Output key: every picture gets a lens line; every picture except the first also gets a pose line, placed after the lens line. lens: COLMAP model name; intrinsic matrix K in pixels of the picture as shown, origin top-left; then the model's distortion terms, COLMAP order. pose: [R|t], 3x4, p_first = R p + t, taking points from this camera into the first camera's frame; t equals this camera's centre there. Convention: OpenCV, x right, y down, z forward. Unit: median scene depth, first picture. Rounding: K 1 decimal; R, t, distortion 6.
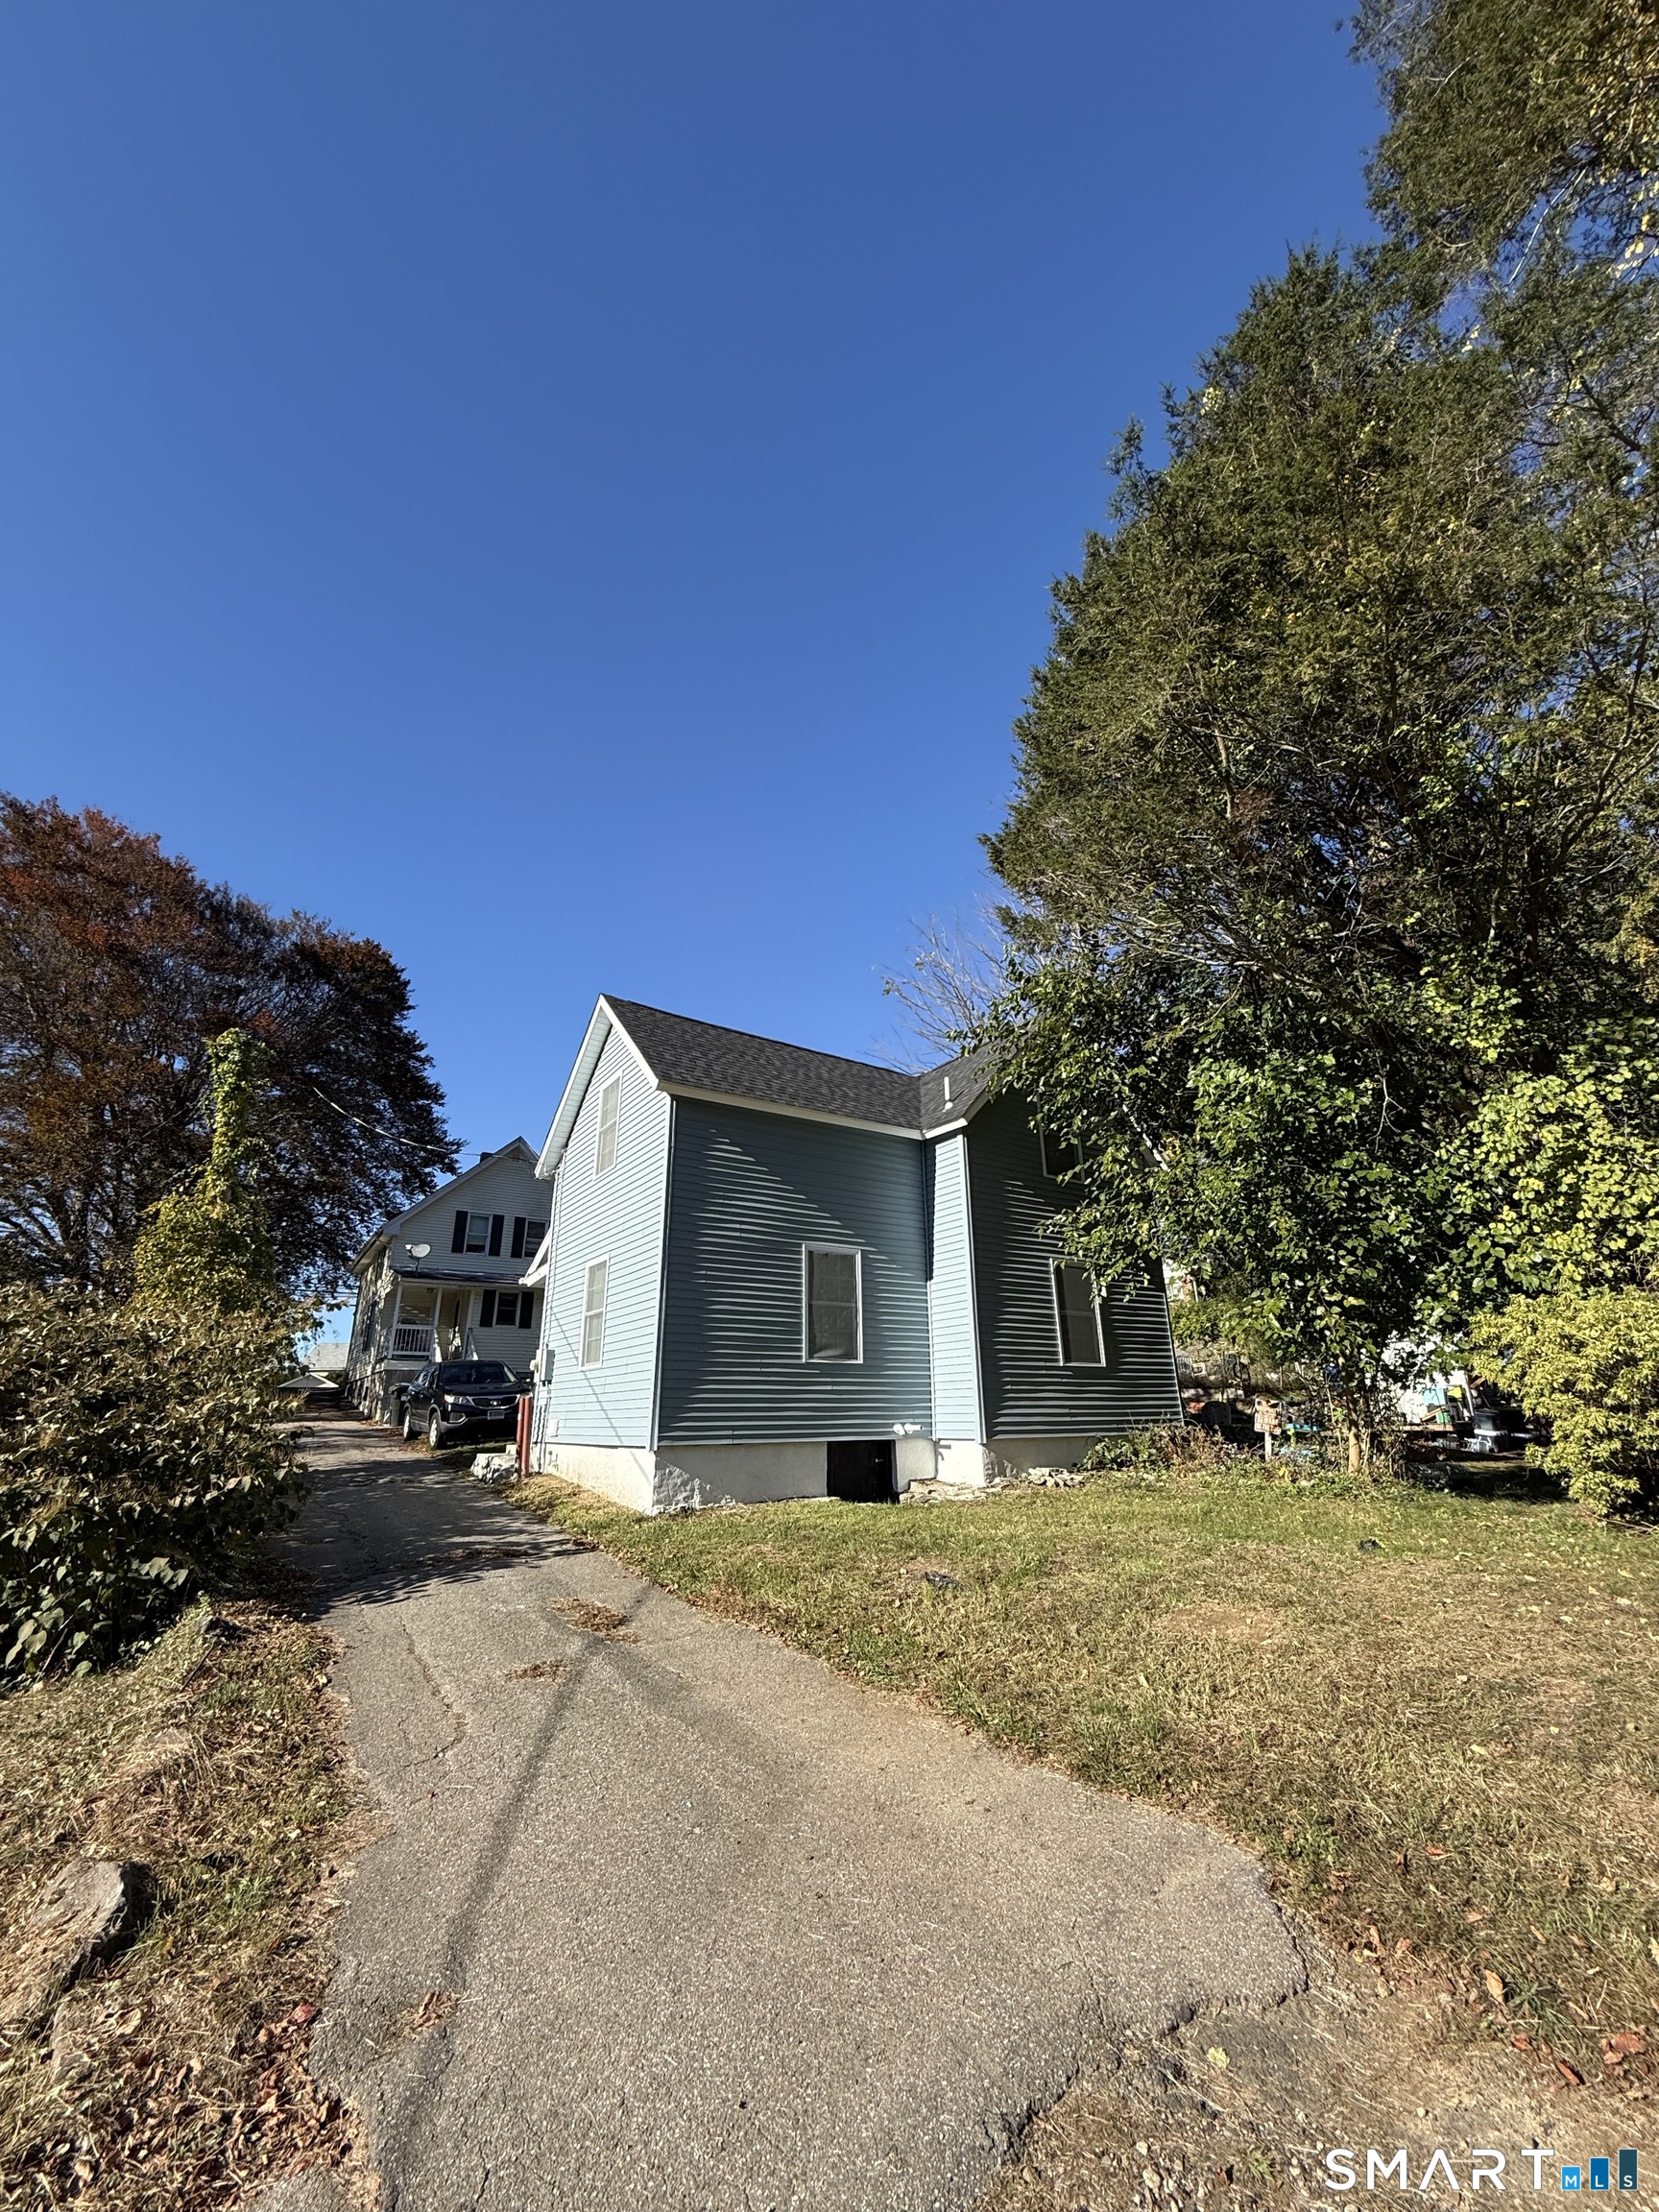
lens RADIAL K [[879.6, 0, 831.3], [0, 879.6, 1103.7], [0, 0, 1]] dist [-0.000785, 0.000119]
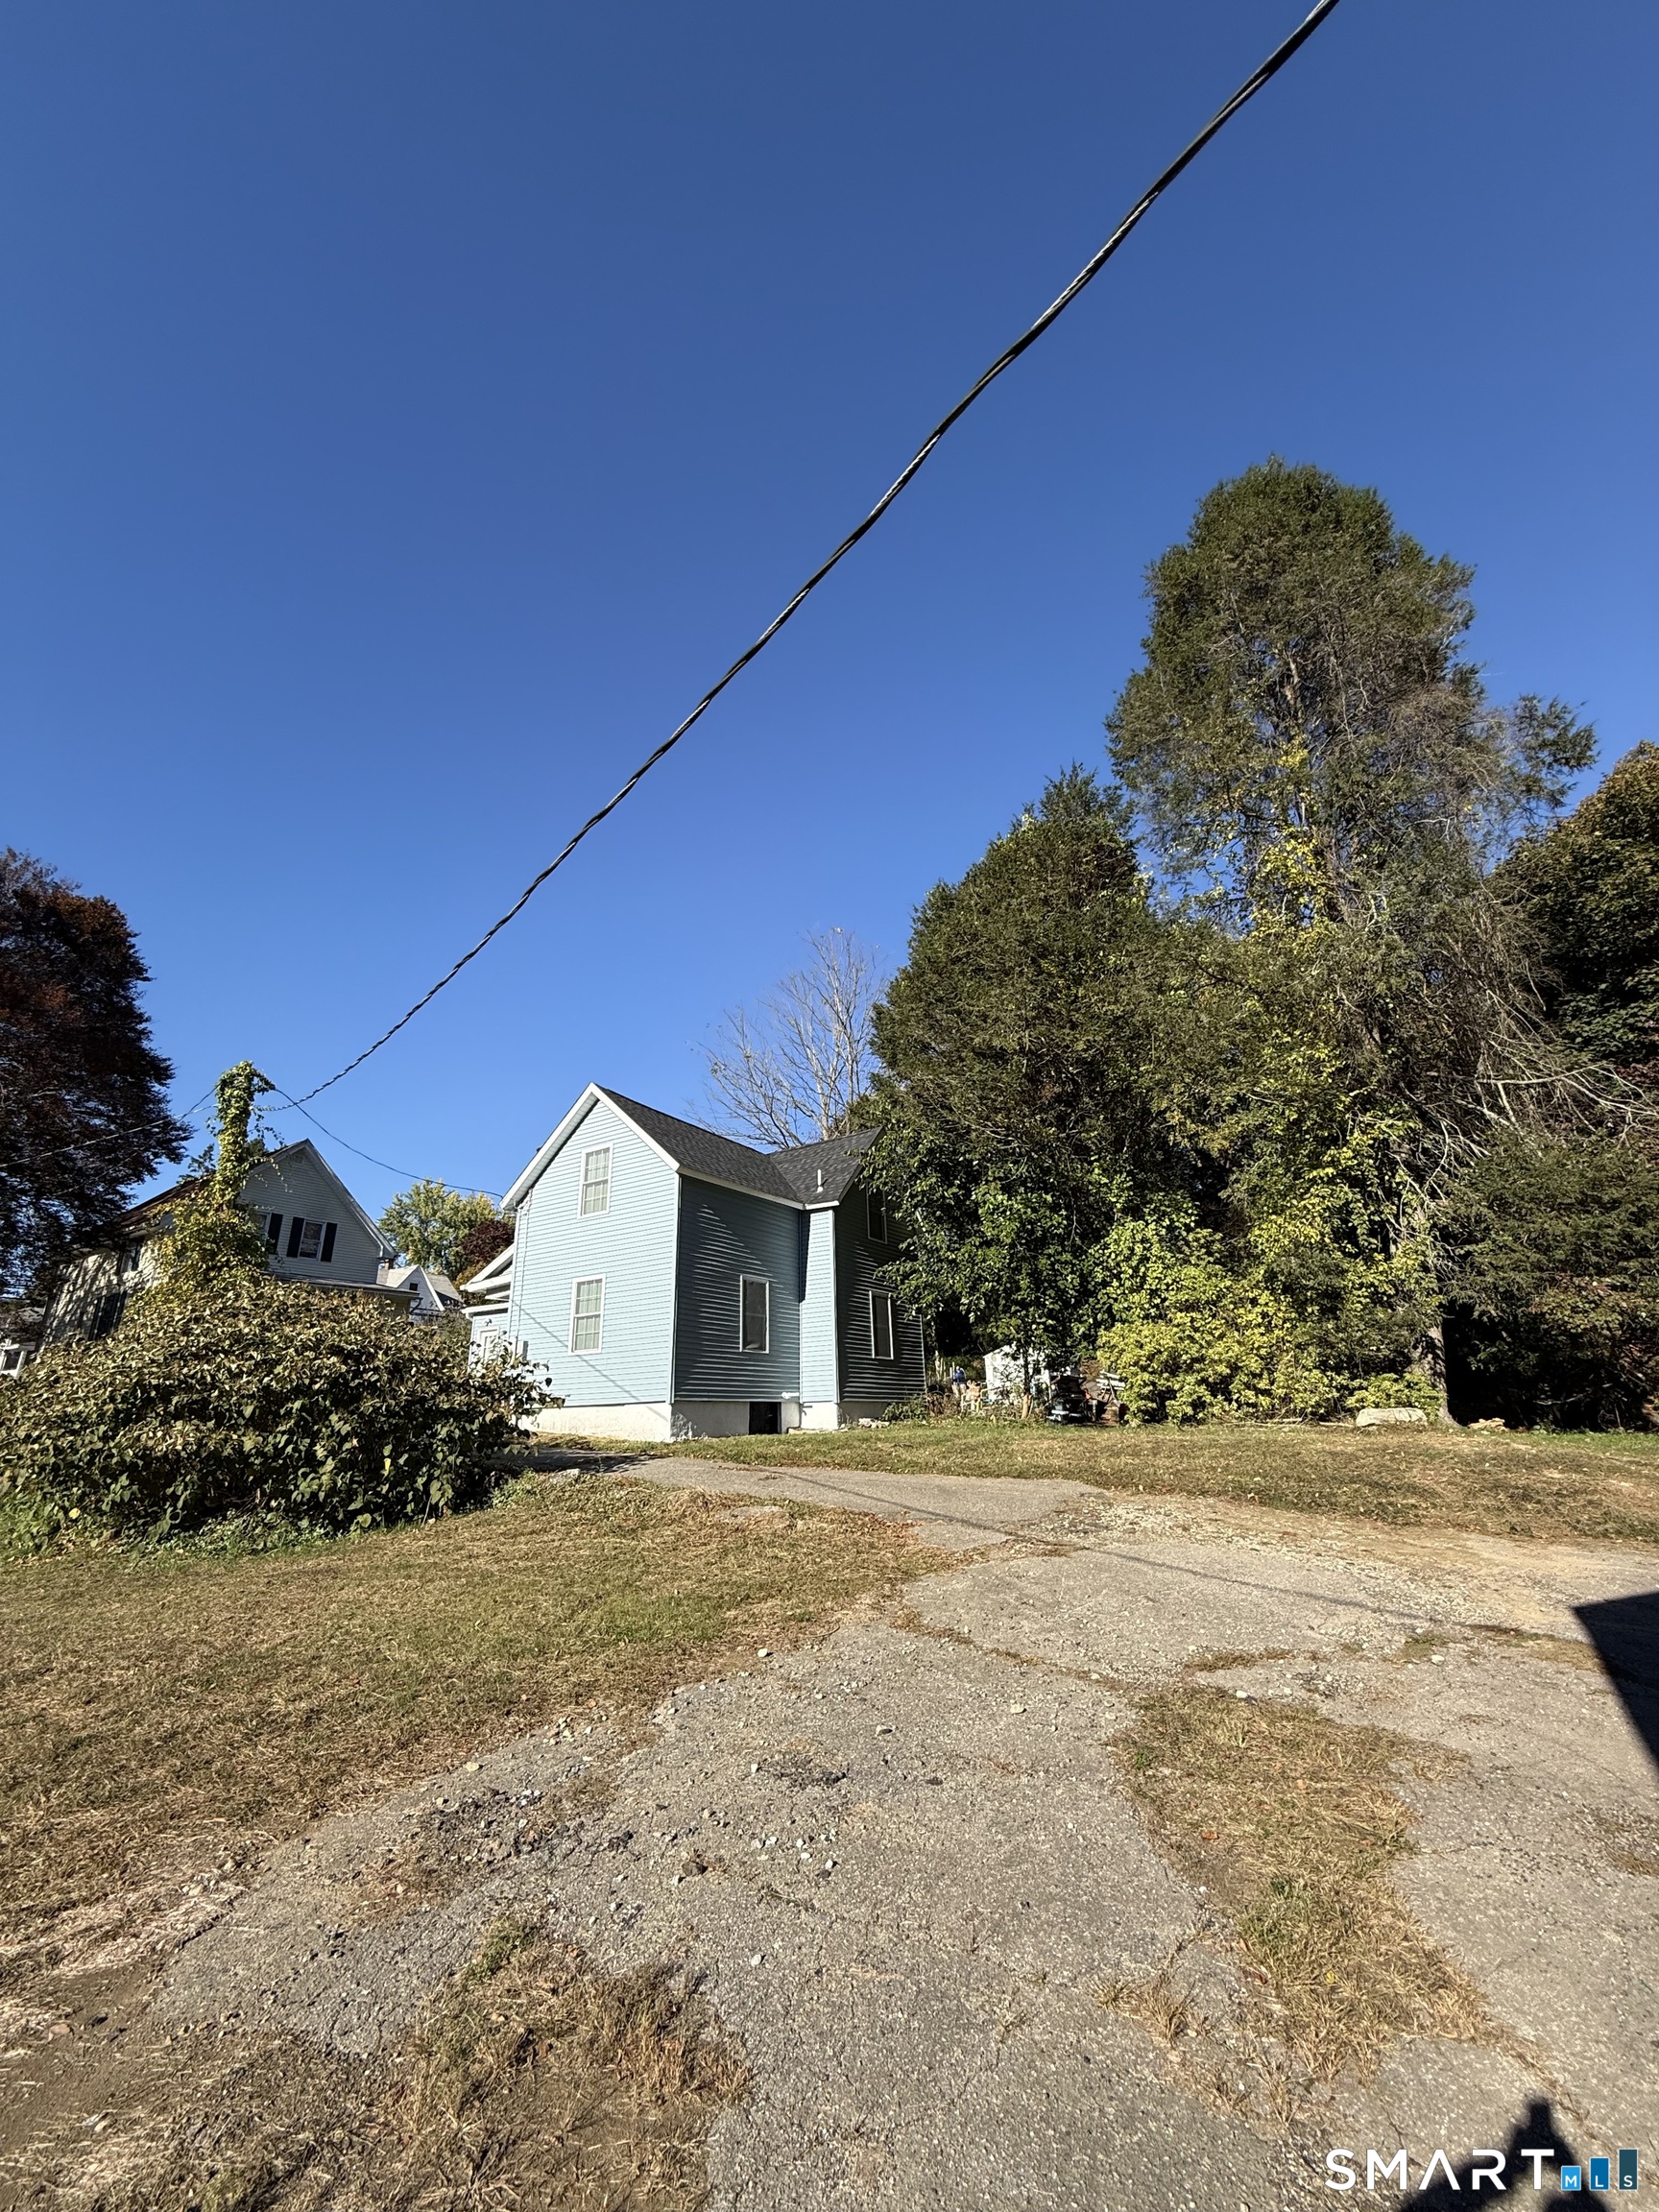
lens RADIAL K [[879.6, 0, 831.3], [0, 879.6, 1103.7], [0, 0, 1]] dist [-0.000785, 0.000119]
pose [[0.913579, 0.128348, 0.385877, -0.557814], [-0.122101, 0.991680, -0.040767, -0.102517], [-0.387899, -0.009872, 0.921649, -0.517205]]
